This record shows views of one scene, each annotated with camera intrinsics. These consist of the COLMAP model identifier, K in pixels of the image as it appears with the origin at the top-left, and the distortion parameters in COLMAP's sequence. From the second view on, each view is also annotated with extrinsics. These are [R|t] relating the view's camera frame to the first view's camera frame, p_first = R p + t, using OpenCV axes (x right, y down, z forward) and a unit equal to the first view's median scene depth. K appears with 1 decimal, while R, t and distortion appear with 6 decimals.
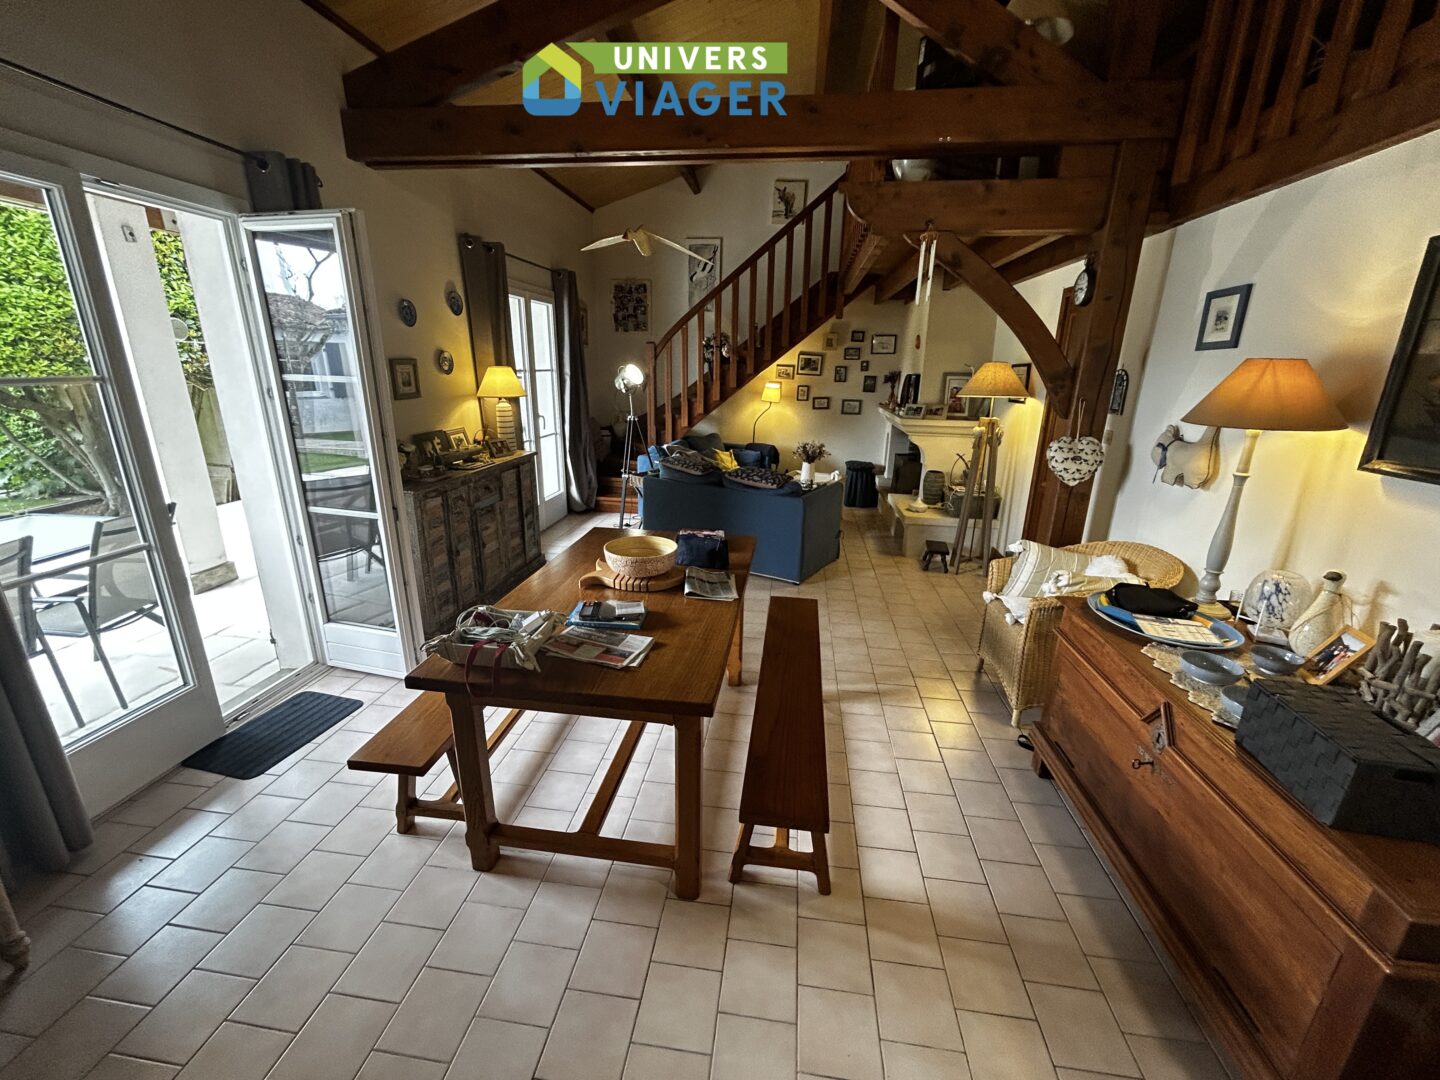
lens RADIAL K [[583.6, 0, 720.0], [0, 583.6, 540.0], [0, 0, 1]] dist [-0.001728, 0.000203]
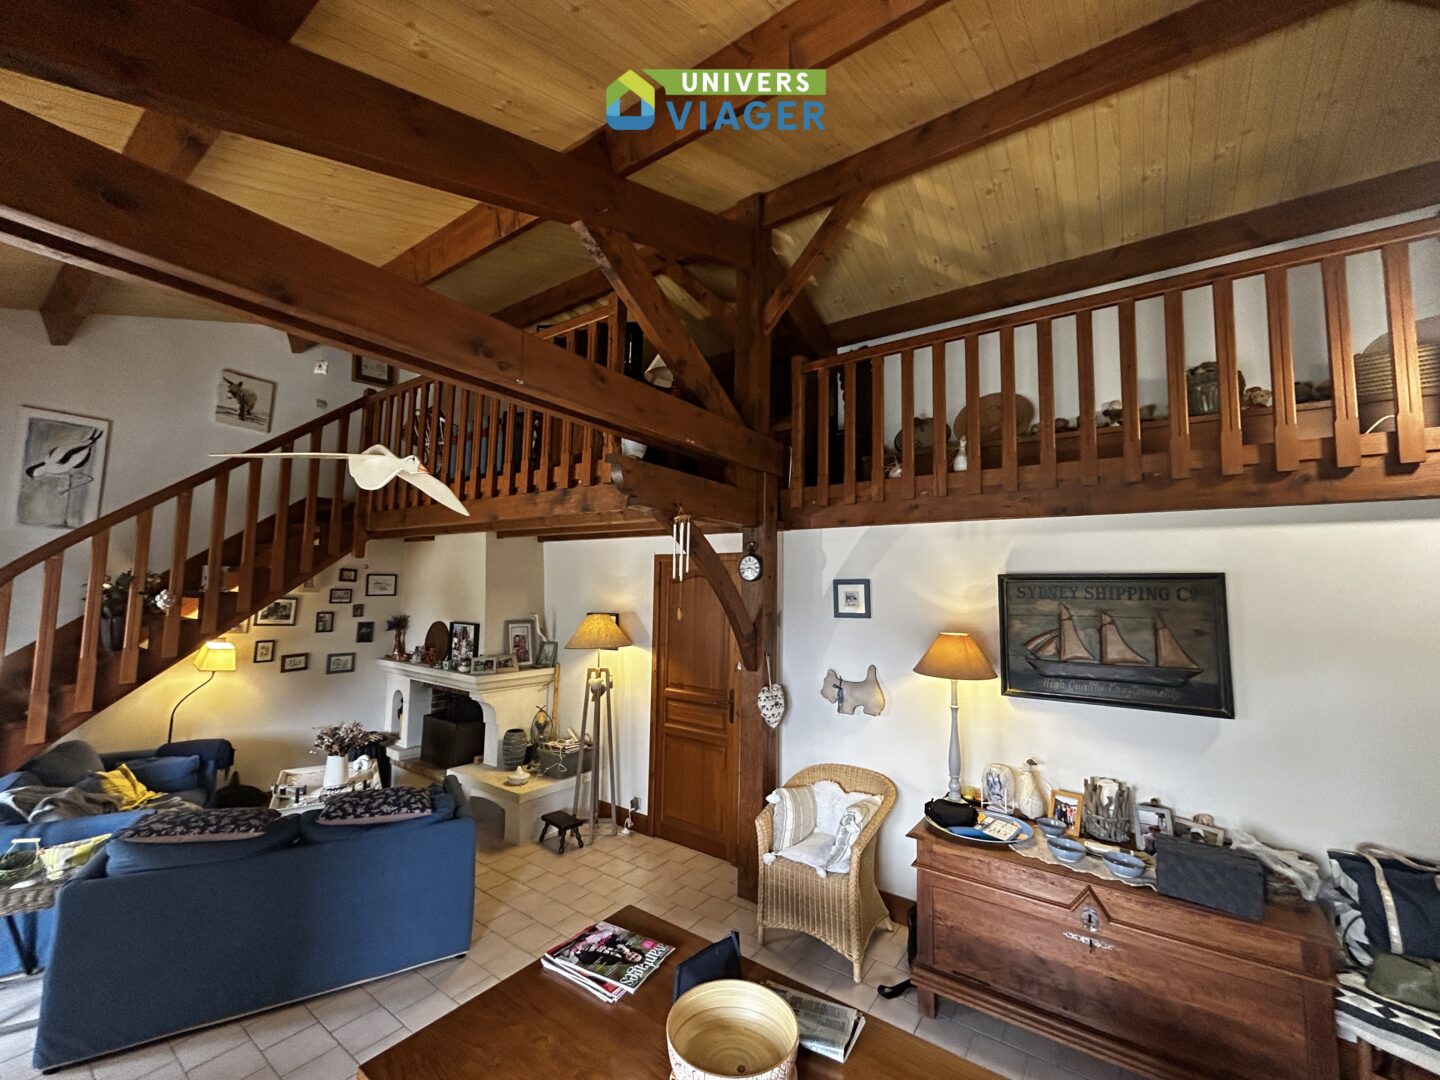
lens RADIAL K [[583.6, 0, 720.0], [0, 583.6, 540.0], [0, 0, 1]] dist [-0.001728, 0.000203]
pose [[0.467545, 0.067529, 0.881386, -0.279739], [0.245530, 0.947923, -0.202872, -0.133183], [-0.849186, 0.311258, 0.426616, 0.266050]]
